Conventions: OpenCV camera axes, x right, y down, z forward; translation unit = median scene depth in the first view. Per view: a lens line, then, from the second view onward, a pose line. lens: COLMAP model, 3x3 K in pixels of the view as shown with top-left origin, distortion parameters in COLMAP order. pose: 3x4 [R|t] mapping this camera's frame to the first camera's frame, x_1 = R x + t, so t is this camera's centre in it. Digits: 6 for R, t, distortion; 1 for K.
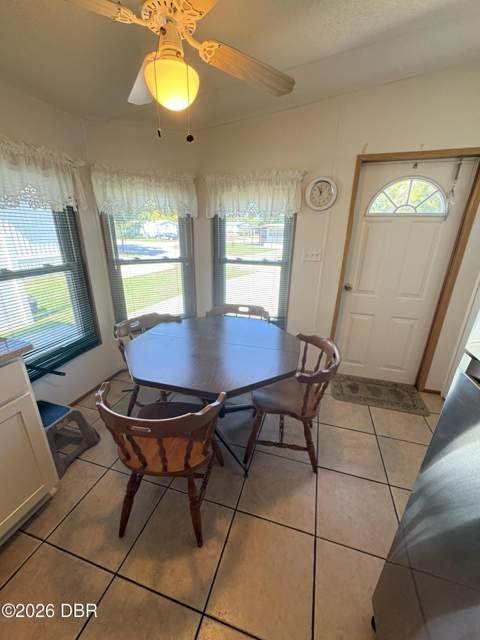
lens RADIAL K [[258.5, 0, 239.7], [0, 258.5, 322.8], [0, 0, 1]] dist [-0.008697, -0.000448]
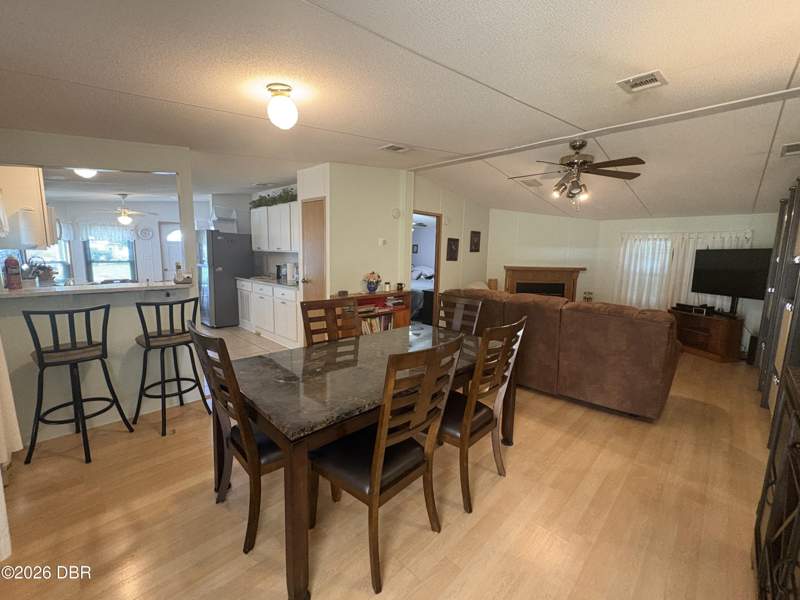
lens RADIAL K [[323.1, 0, 395.7], [0, 323.1, 300.4], [0, 0, 1]] dist [-0.008697, -0.000448]
pose [[0.464459, -0.140777, 0.874334, -1.290450], [0.288937, 0.957348, 0.000656, 0.781103], [-0.837134, 0.252323, 0.485324, -2.253488]]
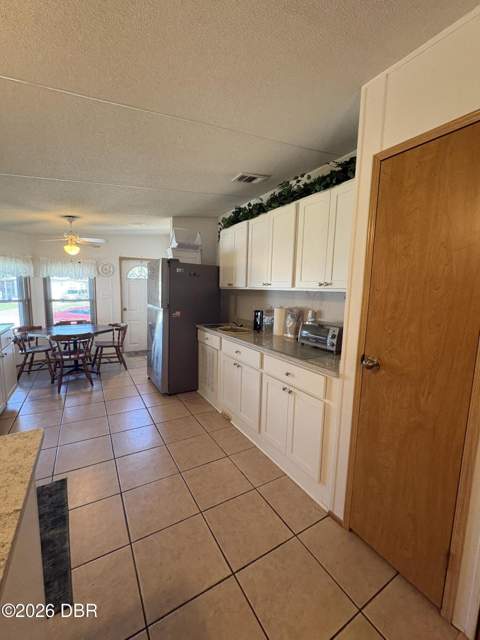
lens RADIAL K [[258.5, 0, 241.5], [0, 258.5, 321.0], [0, 0, 1]] dist [-0.008697, -0.000448]
pose [[0.676485, -0.091368, 0.730766, -0.557683], [0.238791, 0.965878, -0.100289, 0.443752], [-0.696668, 0.242344, 0.675220, -1.228087]]
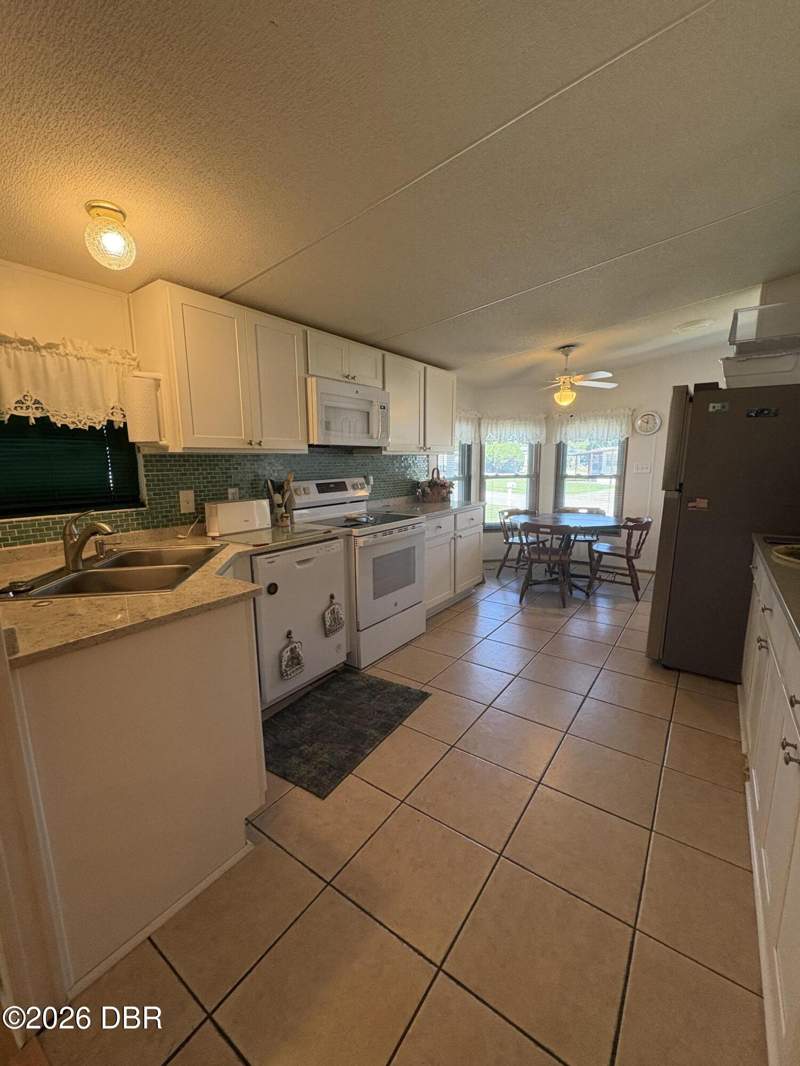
lens RADIAL K [[430.5, 0, 397.4], [0, 430.5, 534.3], [0, 0, 1]] dist [-0.008697, -0.000448]
pose [[0.942198, 0.025698, -0.334071, -0.138886], [-0.083861, 0.983406, -0.160870, 0.492287], [0.324393, 0.179587, 0.928718, -1.277587]]
